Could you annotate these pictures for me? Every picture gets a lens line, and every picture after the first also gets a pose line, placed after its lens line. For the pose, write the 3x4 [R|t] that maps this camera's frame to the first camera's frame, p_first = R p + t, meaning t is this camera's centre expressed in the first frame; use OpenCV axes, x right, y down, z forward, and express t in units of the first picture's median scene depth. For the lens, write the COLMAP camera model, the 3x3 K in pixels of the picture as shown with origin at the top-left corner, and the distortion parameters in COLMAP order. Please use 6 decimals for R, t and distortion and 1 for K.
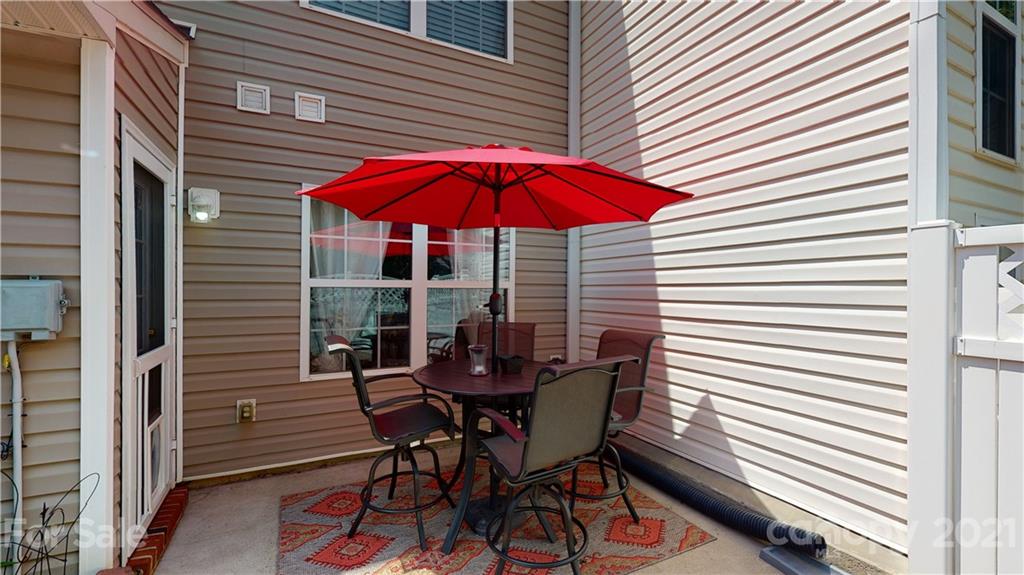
lens RADIAL K [[427.6, 0, 513.8], [0, 427.6, 290.0], [0, 0, 1]] dist [-0.000544, -0.000268]
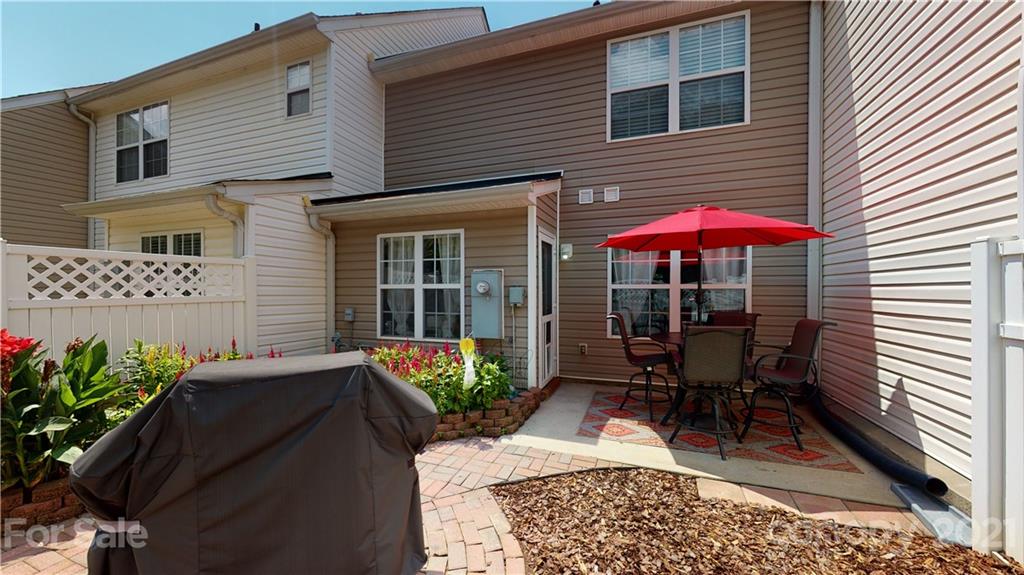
lens RADIAL K [[376.2, 0, 512.1], [0, 376.2, 288.5], [0, 0, 1]] dist [-0.000038, -0.000039]
pose [[0.684945, -0.005616, -0.728573, 0.532137], [0.001281, 0.999978, -0.006503, 0.003422], [0.728593, 0.003521, 0.684937, -0.568944]]
